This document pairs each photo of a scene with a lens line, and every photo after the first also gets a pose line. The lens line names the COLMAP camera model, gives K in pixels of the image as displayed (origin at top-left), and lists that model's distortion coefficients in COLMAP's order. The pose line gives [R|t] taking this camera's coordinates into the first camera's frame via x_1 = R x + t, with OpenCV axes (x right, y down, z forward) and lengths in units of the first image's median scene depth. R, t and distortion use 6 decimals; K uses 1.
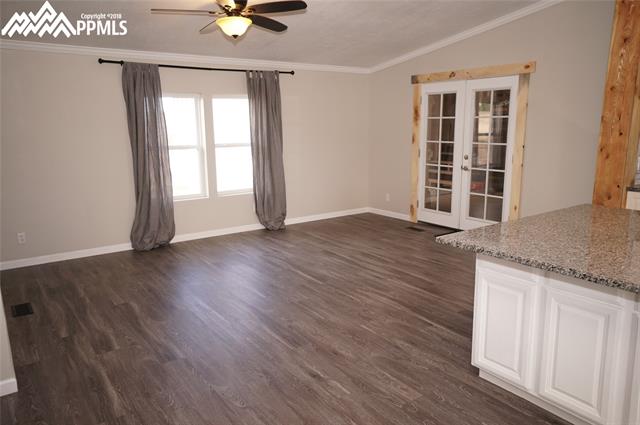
lens RADIAL K [[467.2, 0, 339.8], [0, 467.2, 211.6], [0, 0, 1]] dist [0.054652, -0.001044]
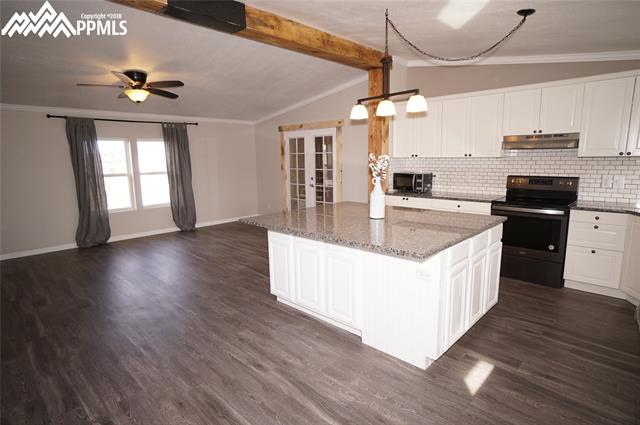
lens RADIAL K [[345.9, 0, 320.0], [0, 345.9, 212.5], [0, 0, 1]] dist [0.031121, 0.000530]
pose [[0.989798, -0.032220, 0.138783, 0.138205], [0.036596, 0.998907, -0.029094, 0.032834], [-0.137694, 0.033876, 0.989895, -0.145215]]
